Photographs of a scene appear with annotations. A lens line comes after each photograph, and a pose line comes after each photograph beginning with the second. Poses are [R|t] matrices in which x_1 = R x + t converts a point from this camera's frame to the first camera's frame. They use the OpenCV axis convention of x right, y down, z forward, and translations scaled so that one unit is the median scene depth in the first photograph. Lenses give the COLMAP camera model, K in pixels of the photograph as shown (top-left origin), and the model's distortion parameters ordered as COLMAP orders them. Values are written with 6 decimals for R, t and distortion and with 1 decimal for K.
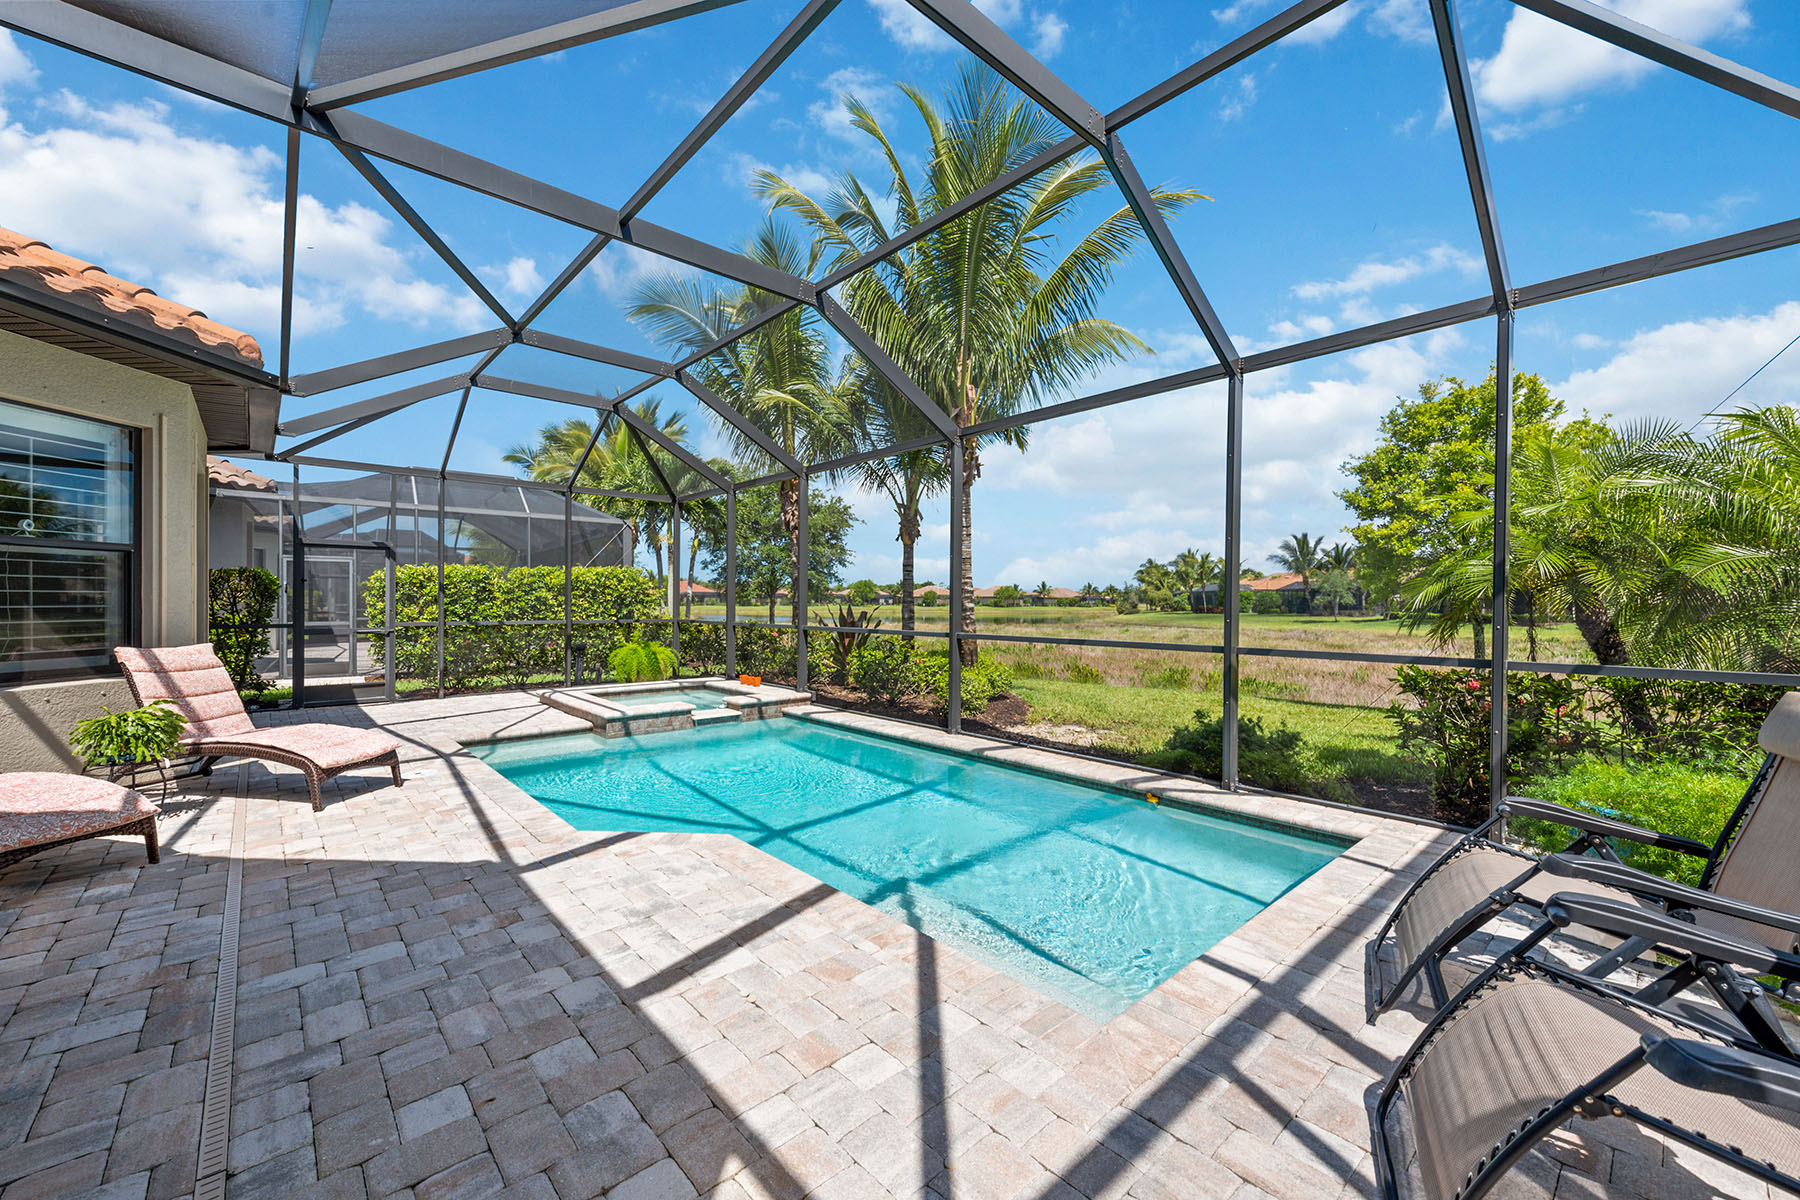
lens RADIAL K [[703.0, 0, 900.0], [0, 703.0, 600.0], [0, 0, 1]] dist [-0.000047, -0.000100]
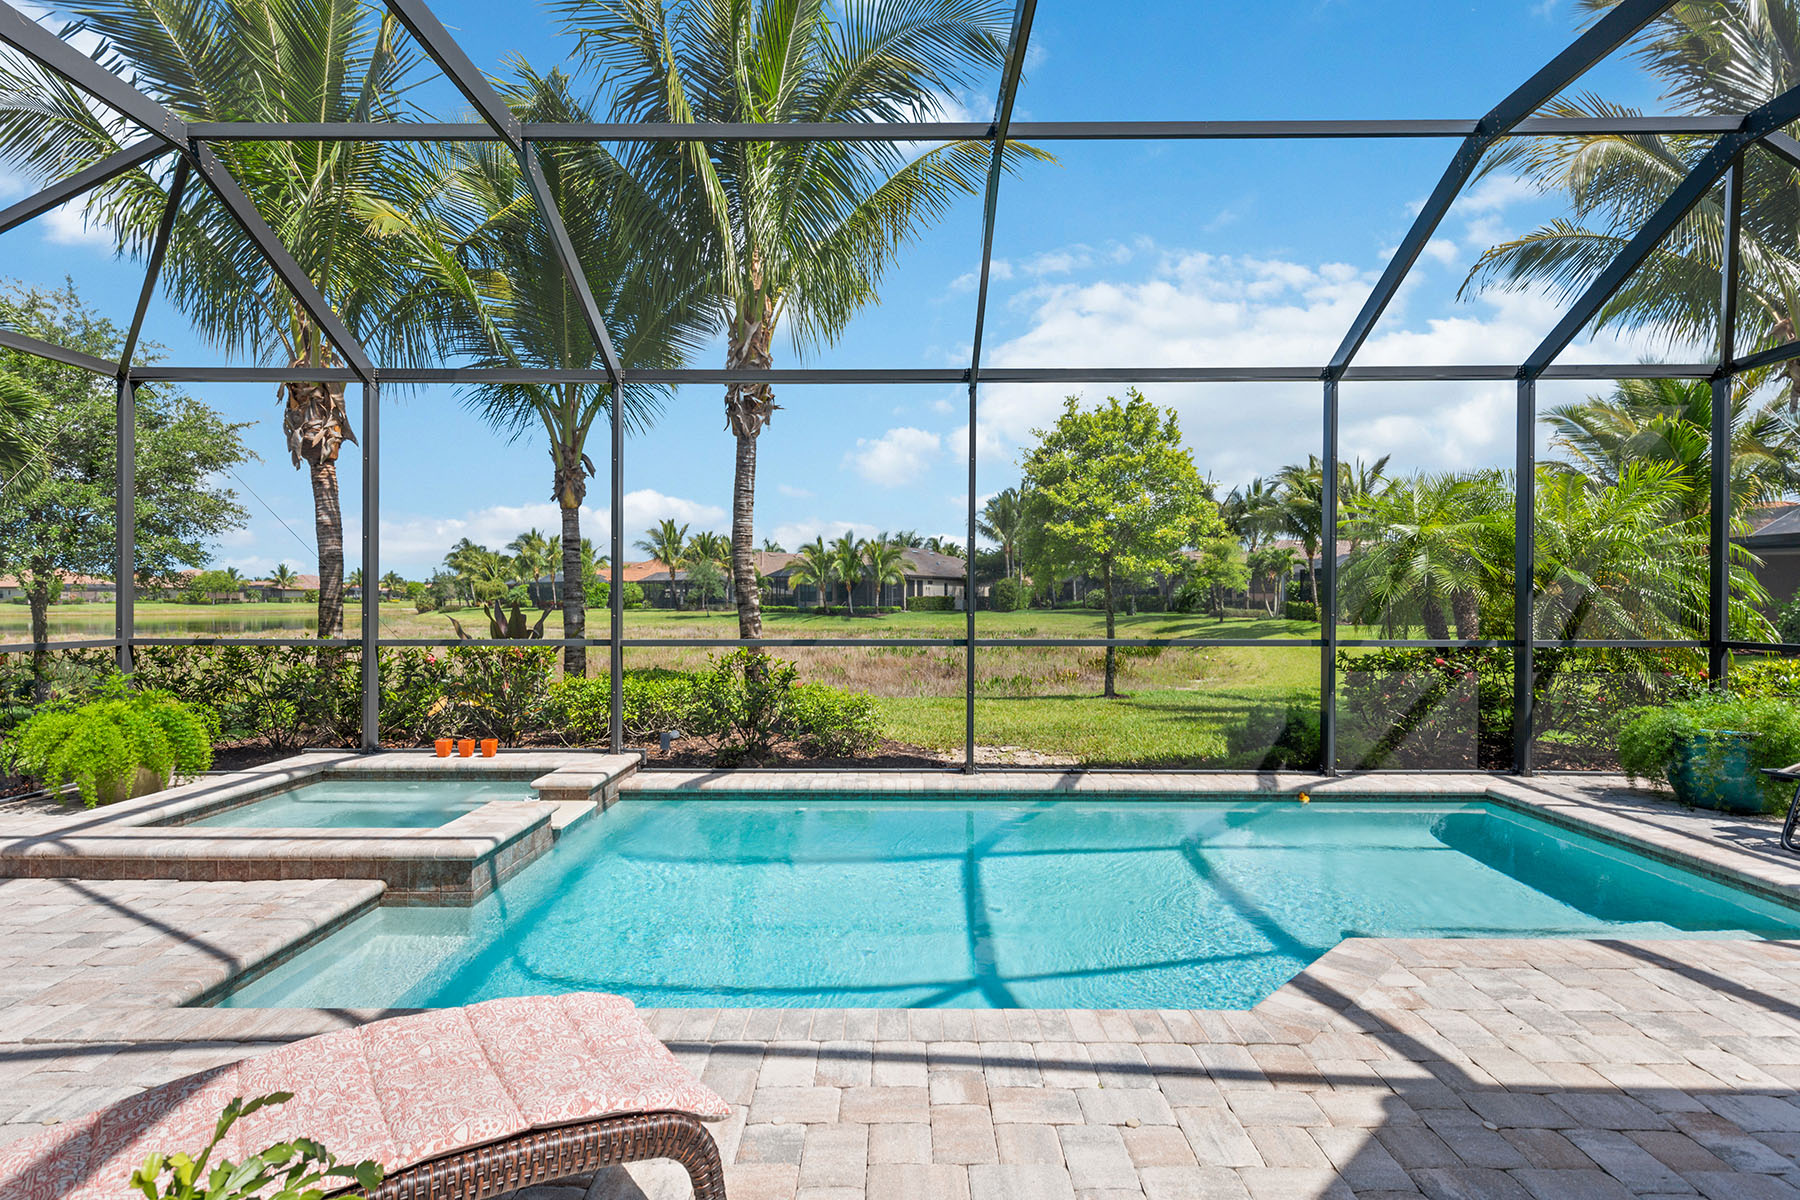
lens RADIAL K [[887.9, 0, 900.0], [0, 887.9, 600.0], [0, 0, 1]] dist [0.008102, -0.000825]
pose [[0.670350, -0.004393, 0.742032, -0.398392], [-0.001238, 0.999974, 0.007037, -0.001518], [-0.742044, -0.005636, 0.670327, 0.248726]]
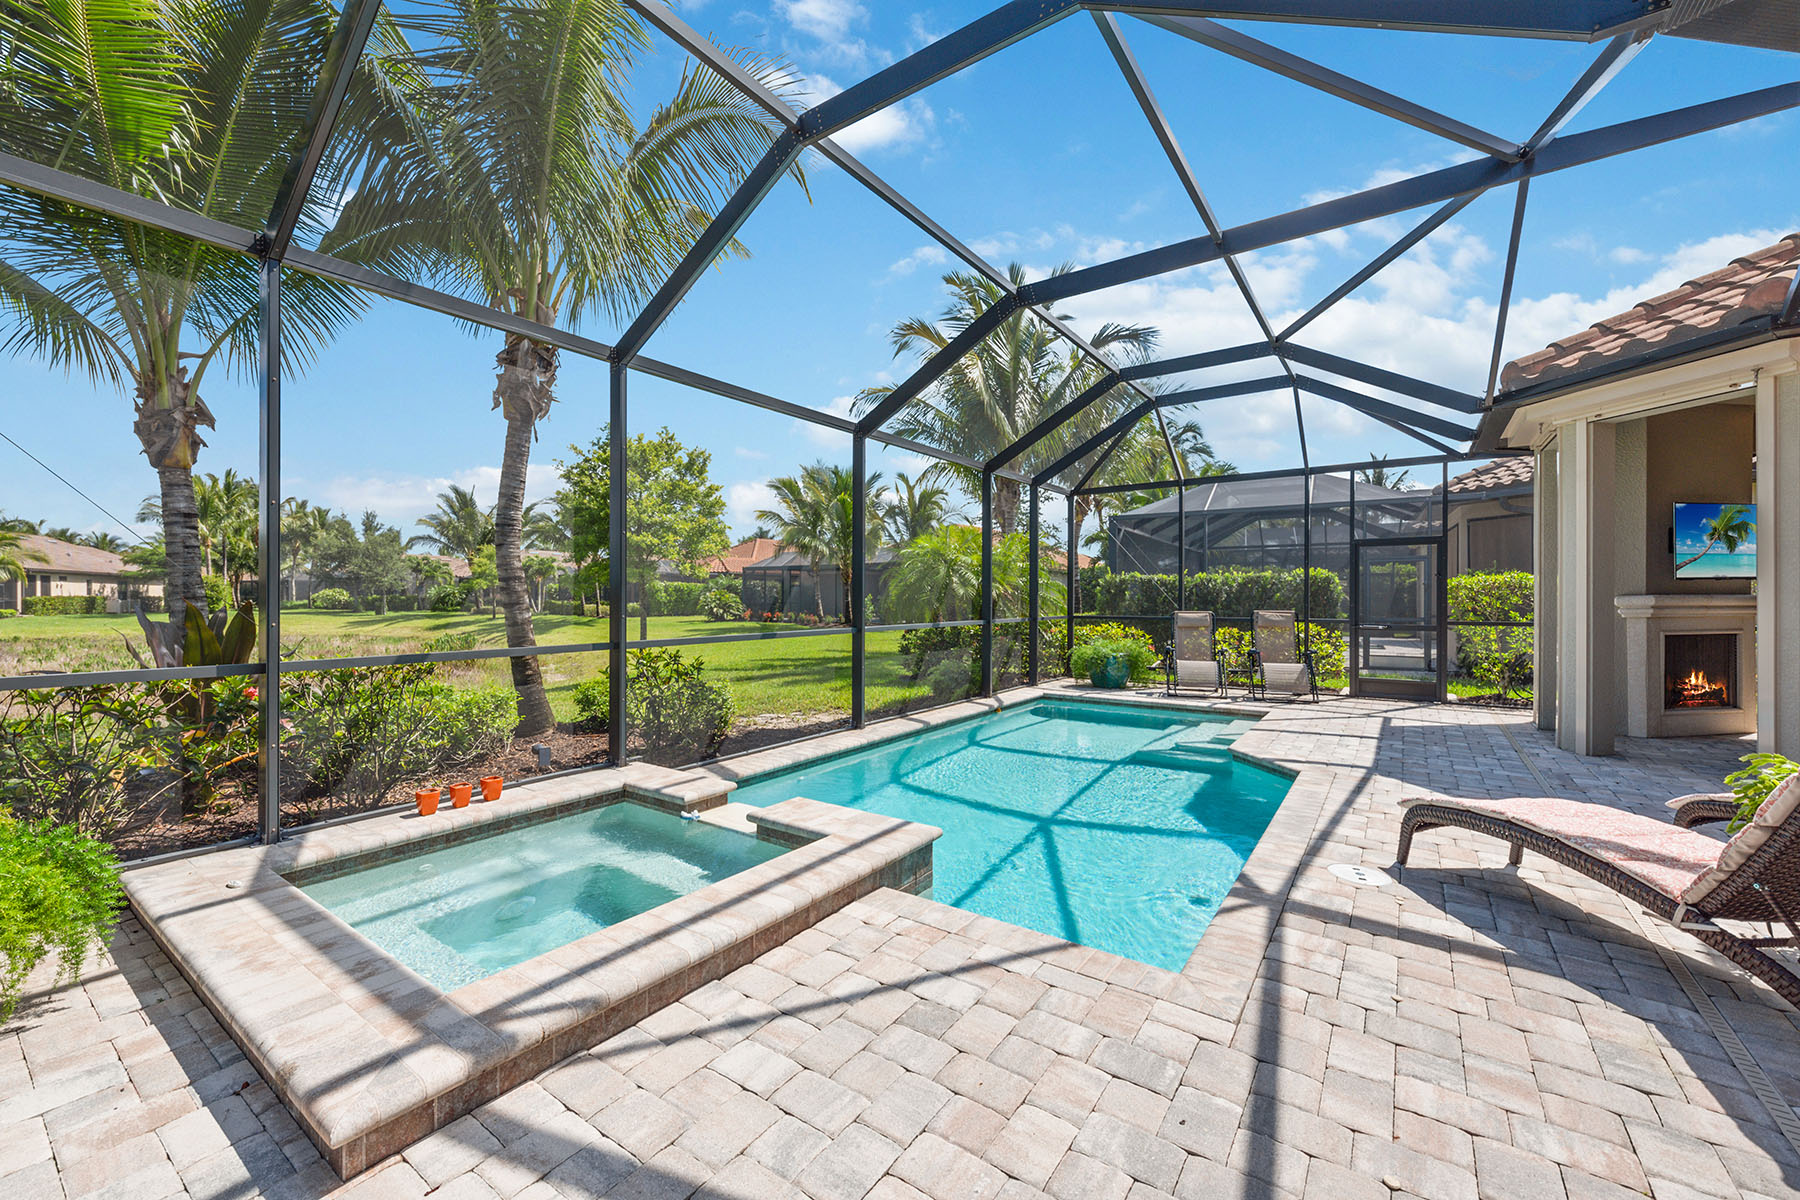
lens RADIAL K [[701.2, 0, 900.0], [0, 701.2, 600.0], [0, 0, 1]] dist [0.002633, 0.000212]
pose [[-0.219965, -0.005899, 0.975490, -0.533424], [-0.003156, 0.999981, 0.005336, 0.002590], [-0.975503, -0.001905, -0.219979, 0.683103]]
